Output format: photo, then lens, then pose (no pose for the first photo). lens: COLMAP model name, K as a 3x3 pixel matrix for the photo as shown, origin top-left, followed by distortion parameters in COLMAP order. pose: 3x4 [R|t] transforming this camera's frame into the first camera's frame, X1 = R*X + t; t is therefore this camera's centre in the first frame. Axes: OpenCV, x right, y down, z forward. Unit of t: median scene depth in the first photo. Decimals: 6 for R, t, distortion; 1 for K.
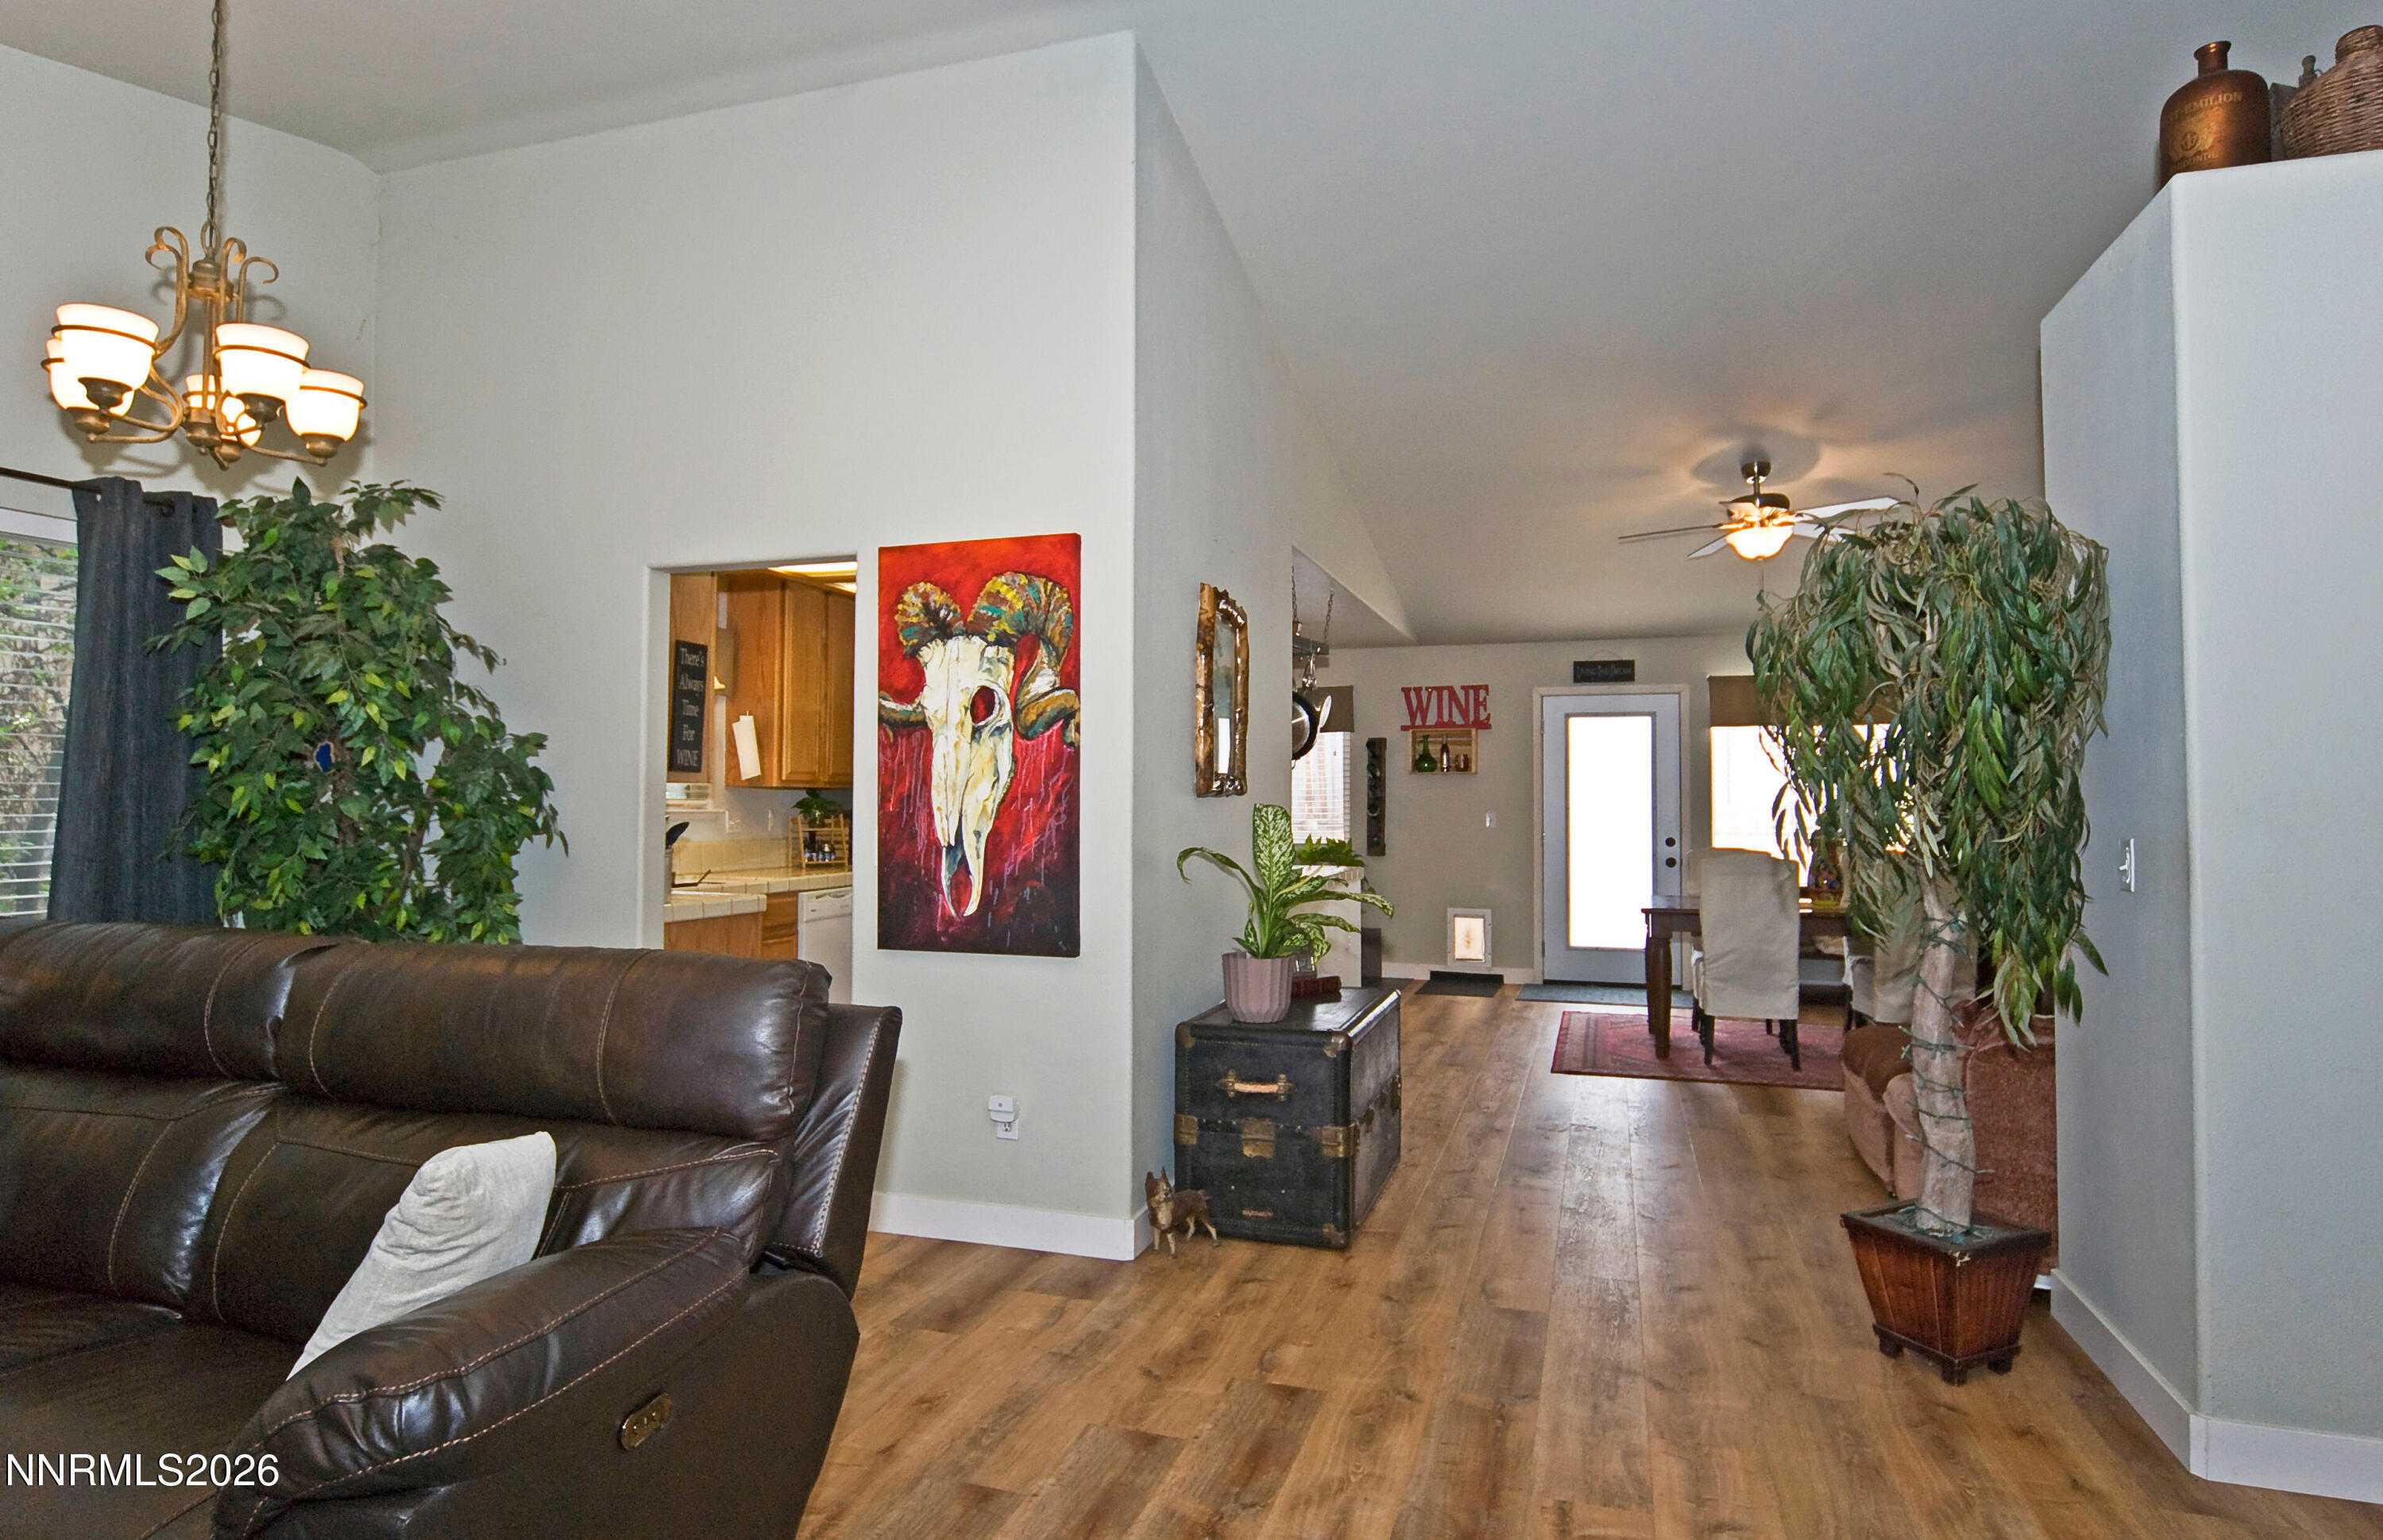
lens RADIAL K [[1292.2, 0, 1197.1], [0, 1292.2, 753.8], [0, 0, 1]] dist [-0.011777, -0.002080]
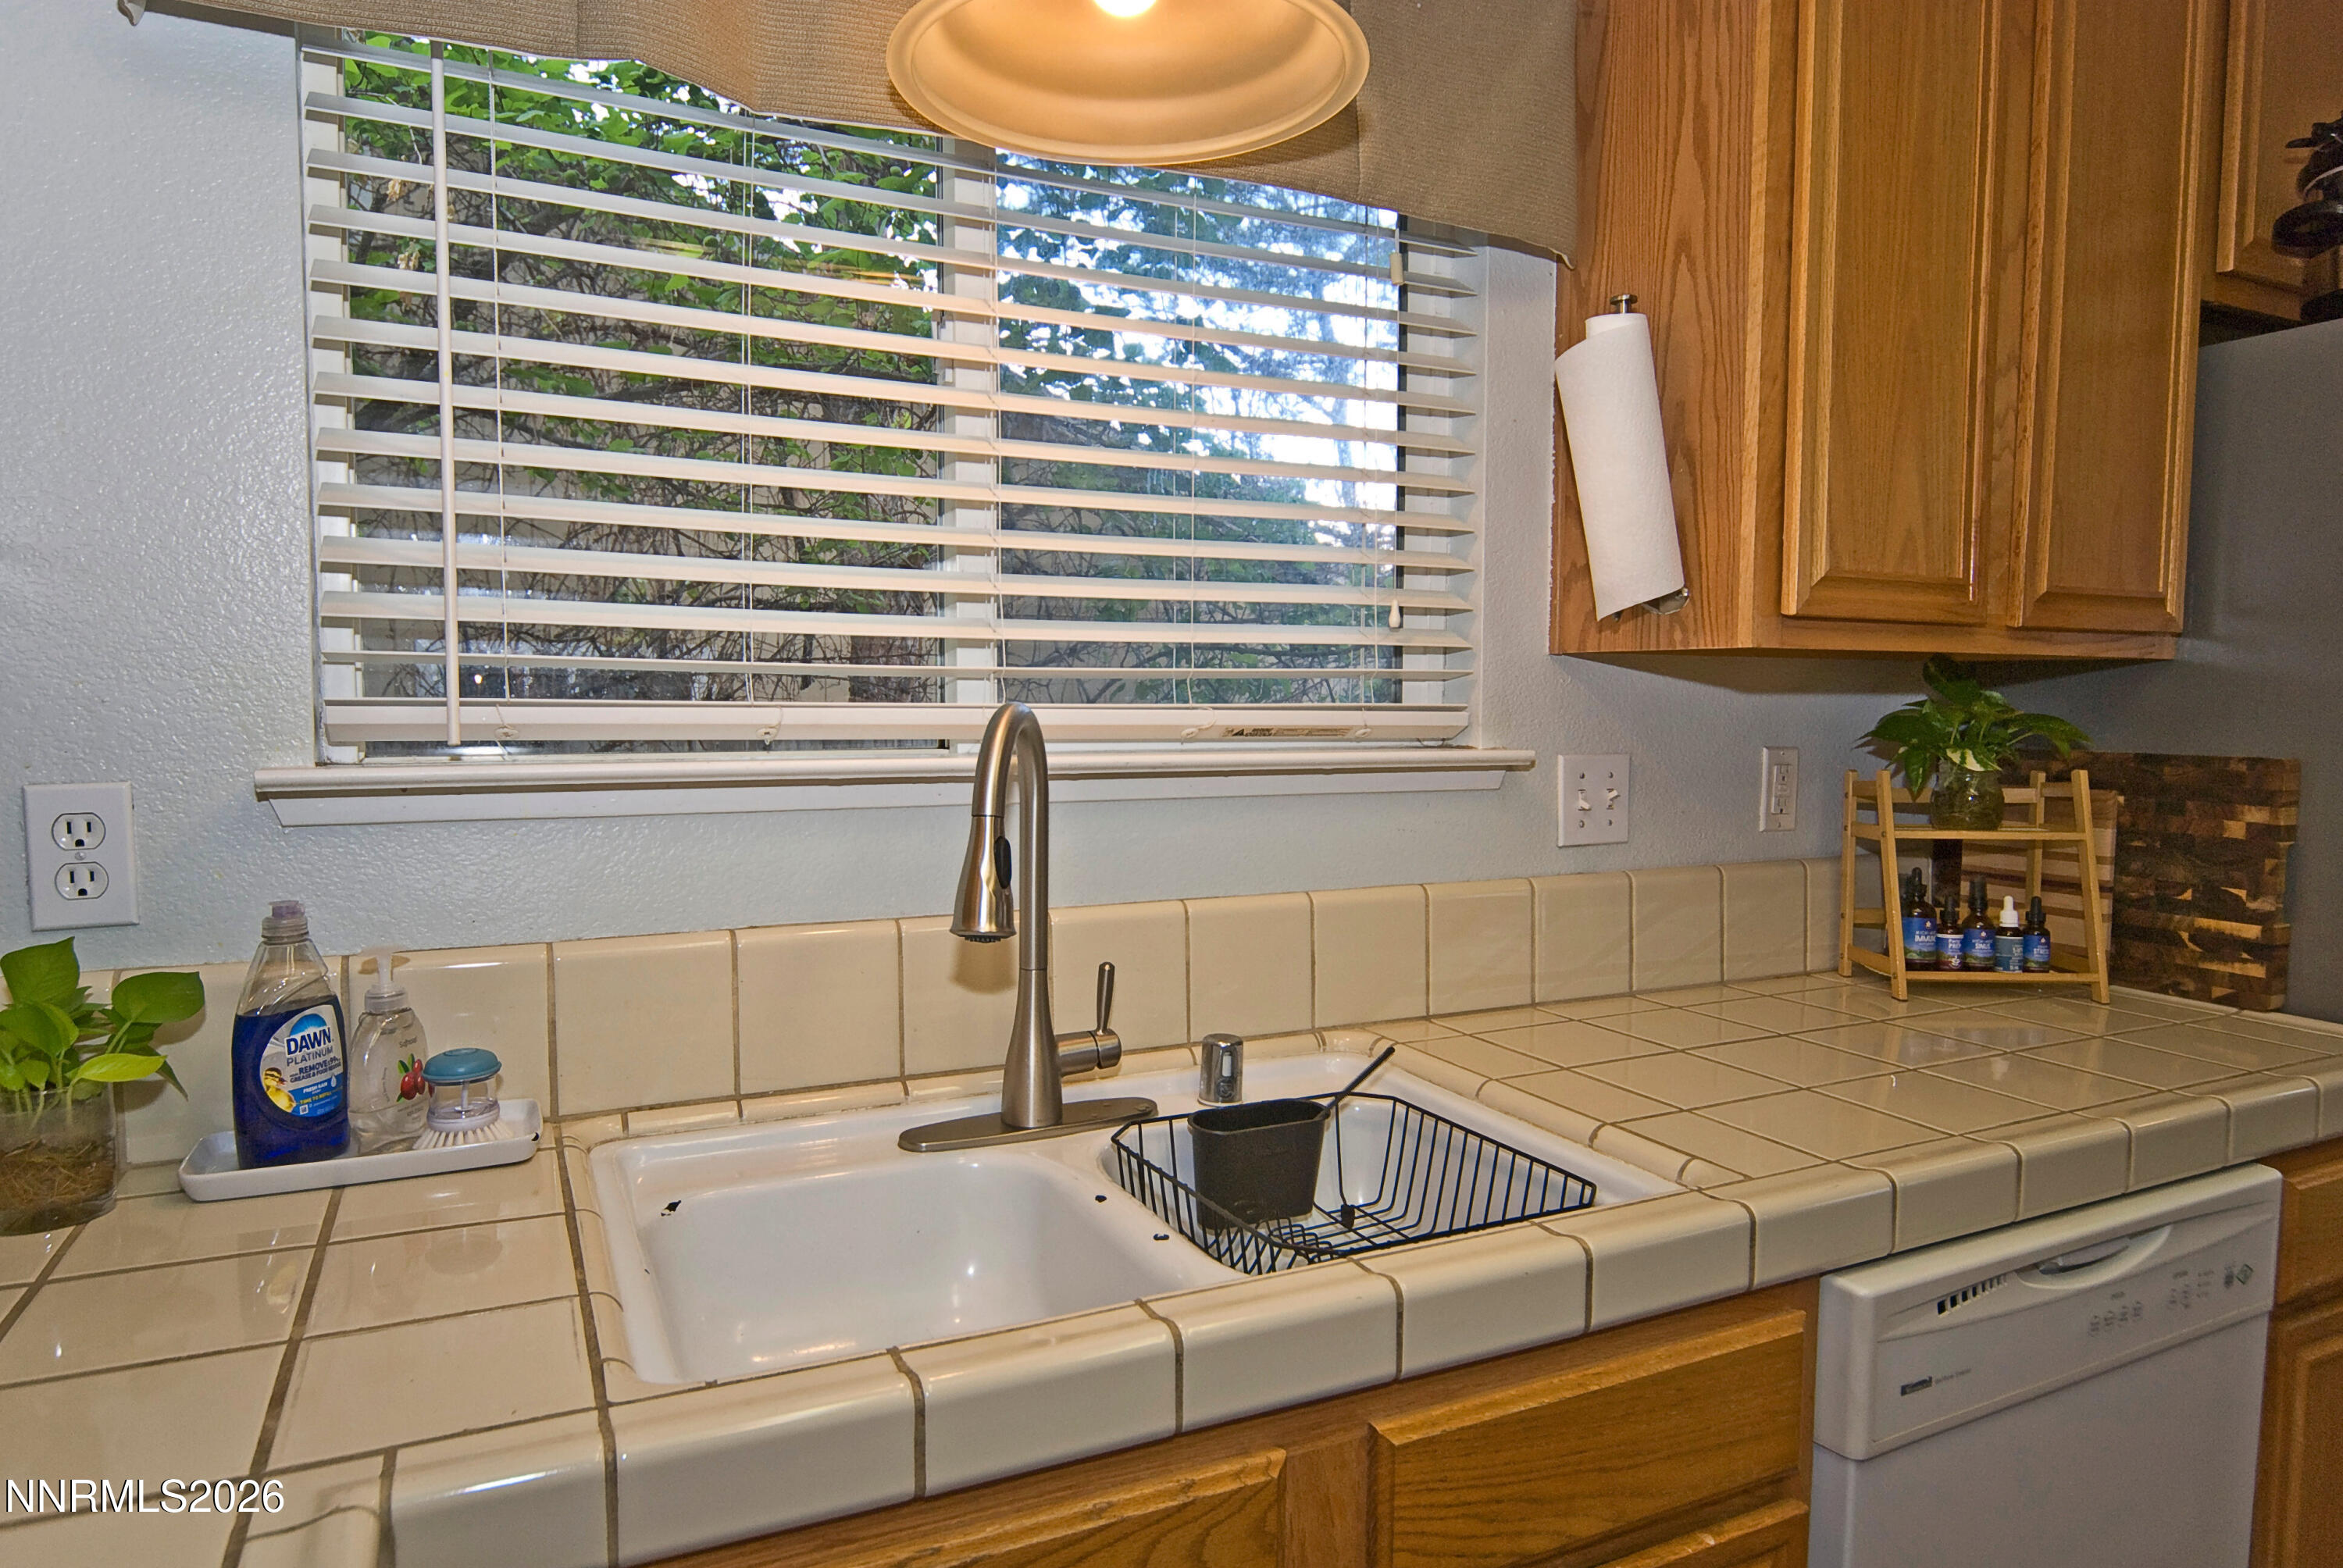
lens RADIAL K [[1407.2, 0, 1158.3], [0, 1407.2, 783.5], [0, 0, 1]] dist [-0.014740, 0.000769]
pose [[0.691186, 0.047078, -0.721142, -0.374470], [0.023504, 0.995884, 0.087541, 0.041288], [0.722295, -0.077457, 0.687234, 1.266903]]
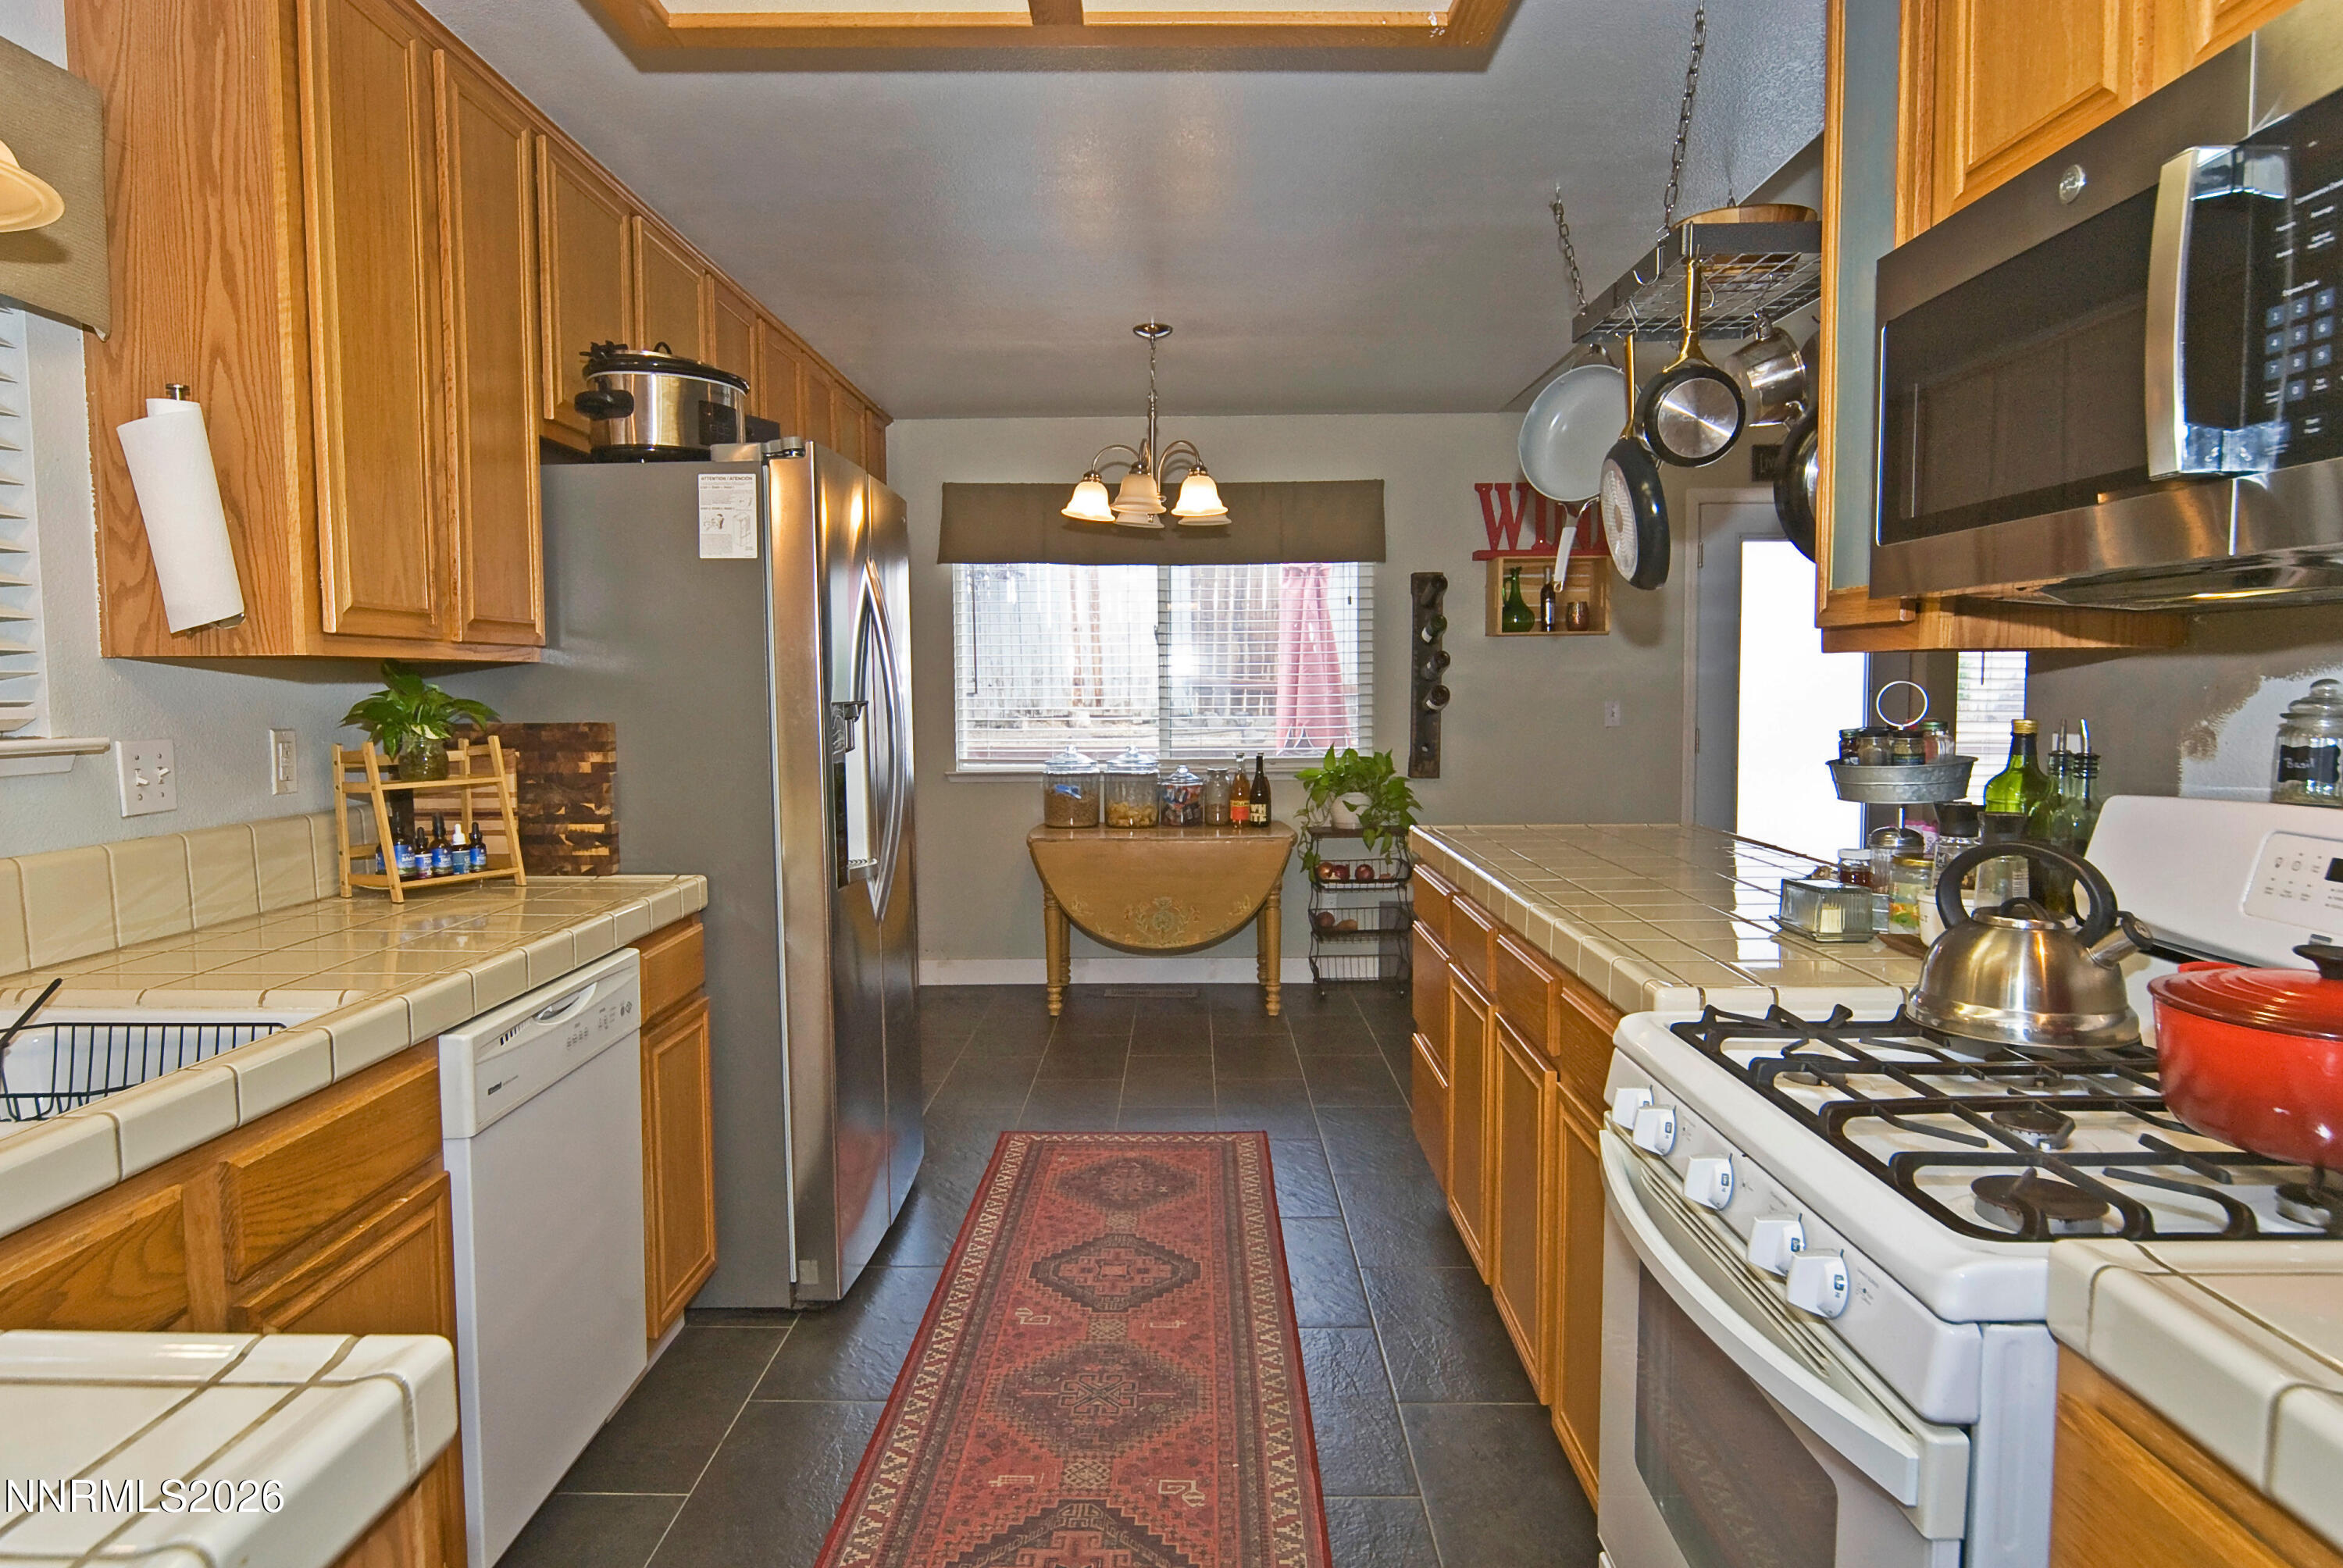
lens RADIAL K [[1407.2, 0, 1166.8], [0, 1407.2, 784.9], [0, 0, 1]] dist [-0.014740, 0.000769]
pose [[0.955482, -0.030981, 0.293420, -0.382677], [-0.001186, 0.994061, 0.108821, 0.032495], [-0.295048, -0.104324, 0.949770, 1.043513]]
